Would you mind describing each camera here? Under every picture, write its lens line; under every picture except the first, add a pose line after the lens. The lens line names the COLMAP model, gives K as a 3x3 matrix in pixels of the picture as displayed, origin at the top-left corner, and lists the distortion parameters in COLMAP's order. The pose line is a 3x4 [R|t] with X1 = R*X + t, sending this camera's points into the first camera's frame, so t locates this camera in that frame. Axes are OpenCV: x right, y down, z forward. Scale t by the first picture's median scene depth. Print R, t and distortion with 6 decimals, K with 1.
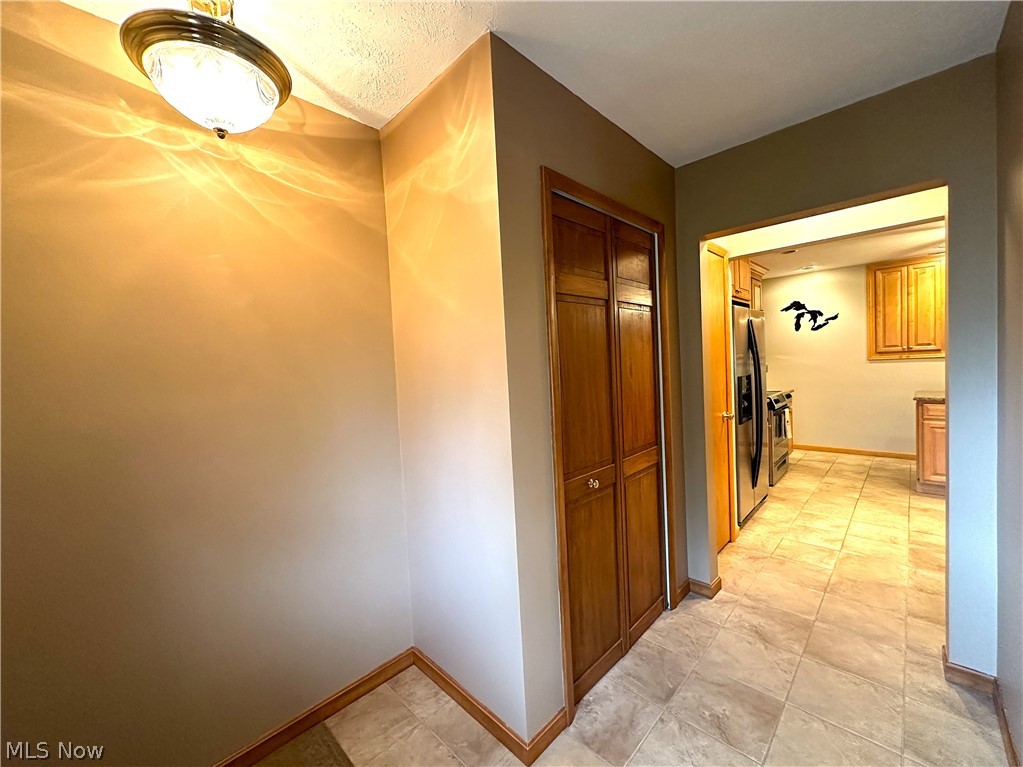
lens RADIAL K [[407.0, 0, 510.7], [0, 407.0, 380.6], [0, 0, 1]] dist [-0.000900, -0.000075]
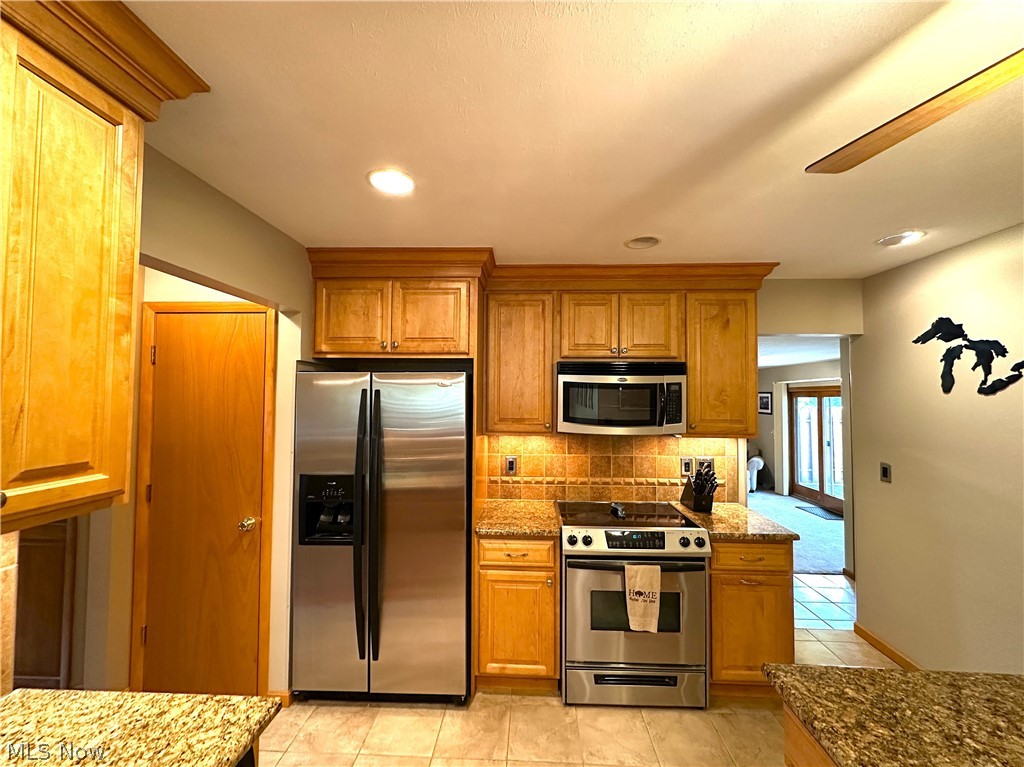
lens RADIAL K [[407.4, 0, 513.9], [0, 407.4, 385.9], [0, 0, 1]] dist [-0.000900, -0.000075]
pose [[0.668673, 0.028593, -0.743007, 0.730521], [-0.069072, 0.997328, -0.023782, -0.093064], [0.740342, 0.067223, 0.668861, 0.440872]]
